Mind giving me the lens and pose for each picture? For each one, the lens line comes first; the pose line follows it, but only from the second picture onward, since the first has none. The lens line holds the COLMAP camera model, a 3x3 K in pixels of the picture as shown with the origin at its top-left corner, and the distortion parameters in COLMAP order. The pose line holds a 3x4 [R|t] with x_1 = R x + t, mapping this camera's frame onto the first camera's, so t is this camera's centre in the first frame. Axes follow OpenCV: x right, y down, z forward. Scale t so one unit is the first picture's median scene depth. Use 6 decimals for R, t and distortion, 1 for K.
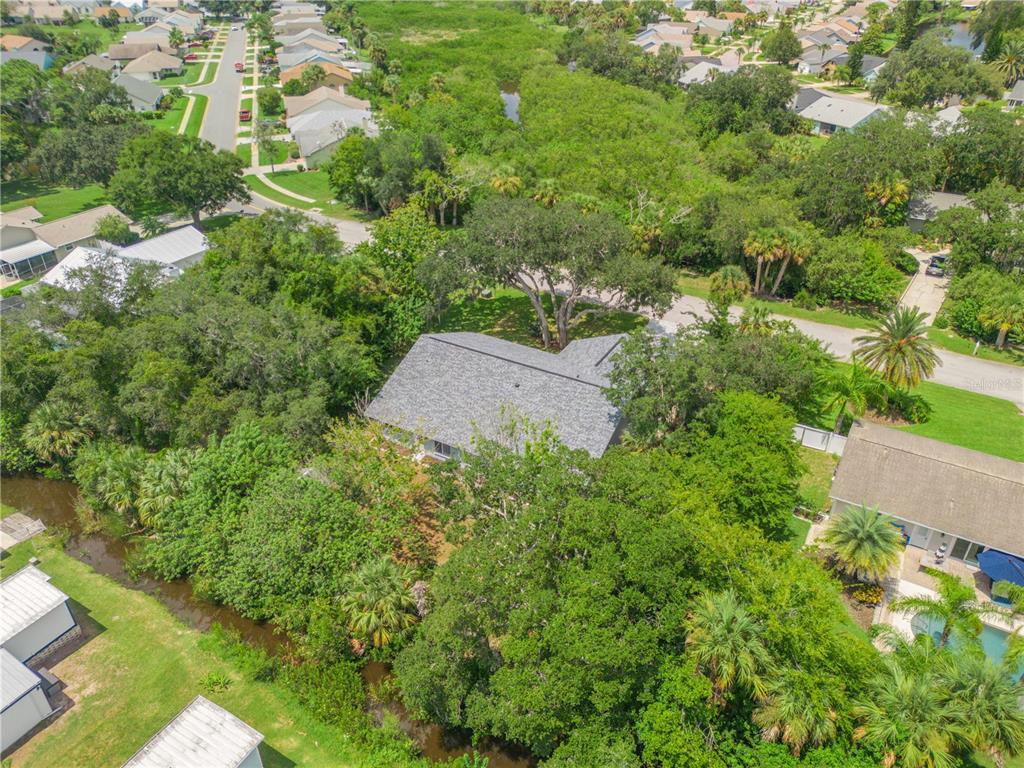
lens RADIAL K [[720.0, 0, 512.0], [0, 720.0, 384.0], [0, 0, 1]] dist [0.062406, -0.050738]
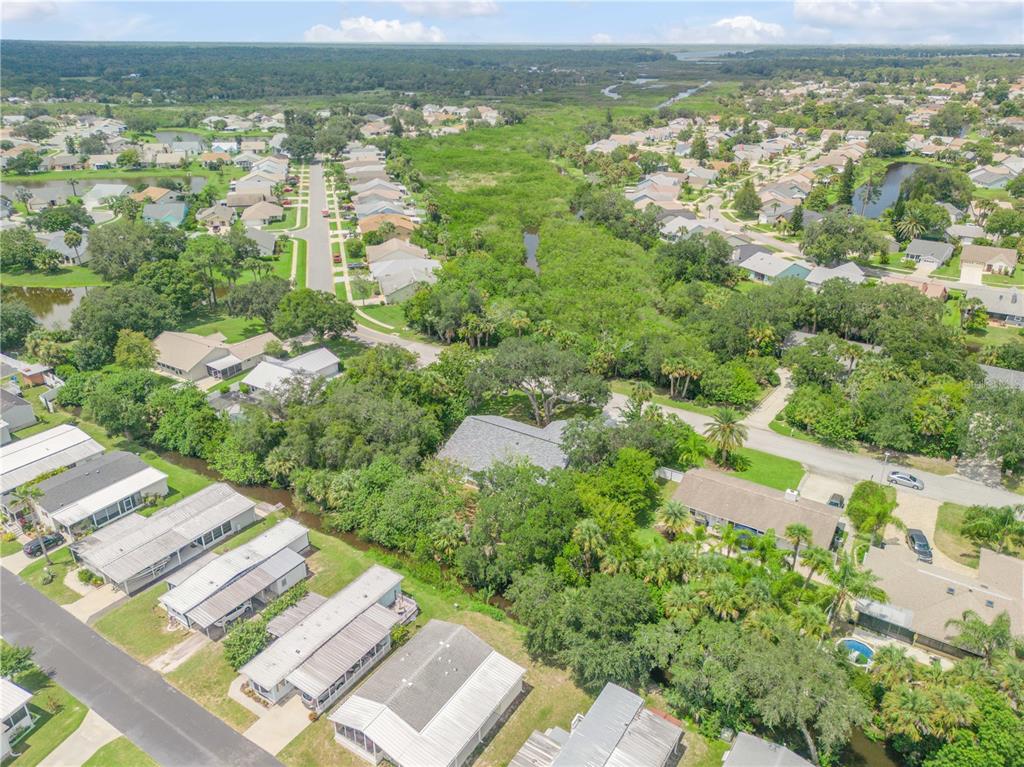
lens RADIAL K [[720.0, 0, 512.0], [0, 720.0, 383.5], [0, 0, 1]] dist [0.062406, -0.050738]
pose [[0.999033, 0.018775, -0.039756, 0.040772], [-0.023584, 0.991979, -0.124184, 0.050475], [0.037105, 0.125001, 0.991462, -0.562933]]
